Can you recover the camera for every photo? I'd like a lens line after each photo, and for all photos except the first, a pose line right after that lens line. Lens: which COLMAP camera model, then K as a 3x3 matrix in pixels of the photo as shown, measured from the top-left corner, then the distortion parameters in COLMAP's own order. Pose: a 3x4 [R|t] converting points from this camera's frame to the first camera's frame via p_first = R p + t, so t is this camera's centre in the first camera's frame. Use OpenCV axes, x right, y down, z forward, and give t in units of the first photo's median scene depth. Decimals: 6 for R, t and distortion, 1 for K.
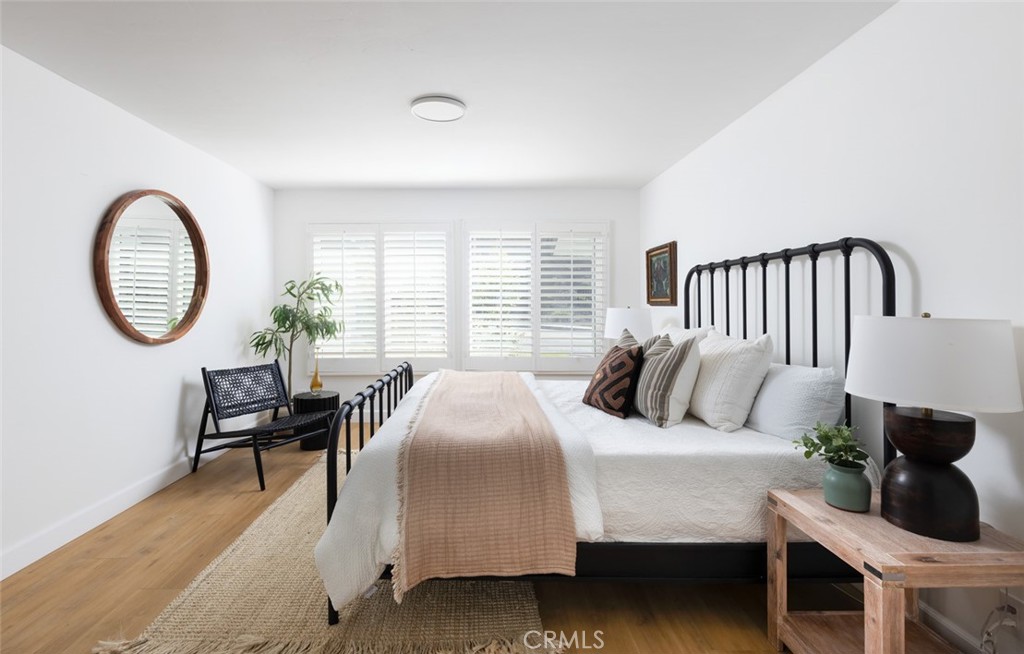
lens RADIAL K [[509.8, 0, 508.0], [0, 509.8, 298.0], [0, 0, 1]] dist [-0.000390, 0.000041]
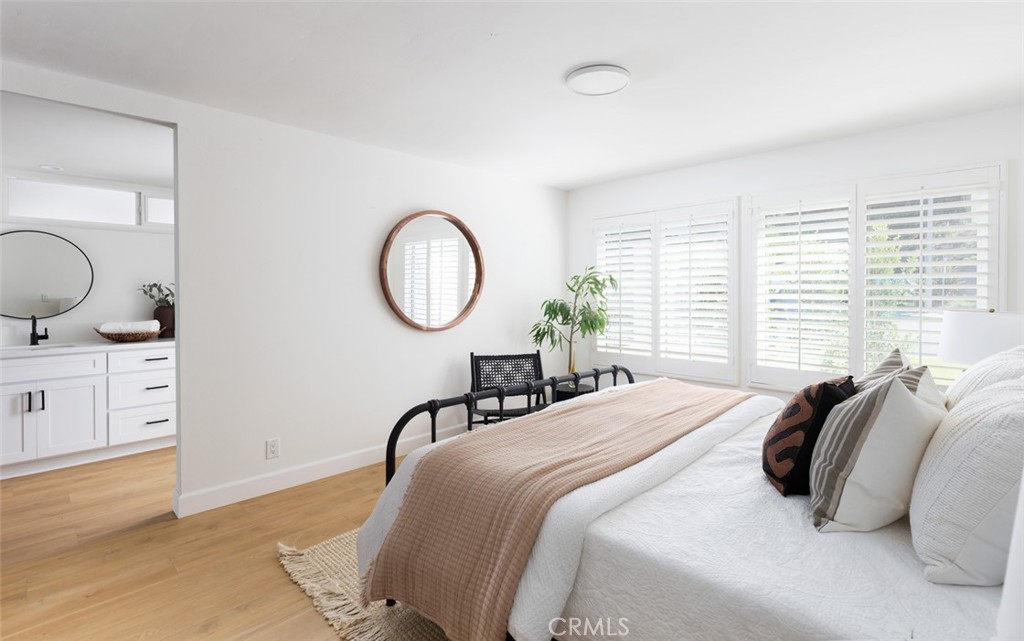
lens RADIAL K [[507.7, 0, 512.4], [0, 507.7, 300.0], [0, 0, 1]] dist [0.016497, -0.000059]
pose [[0.692221, 0.011223, -0.721598, 0.309078], [0.008938, 0.999669, 0.024122, -0.013492], [0.721630, -0.023147, 0.691892, 0.232777]]
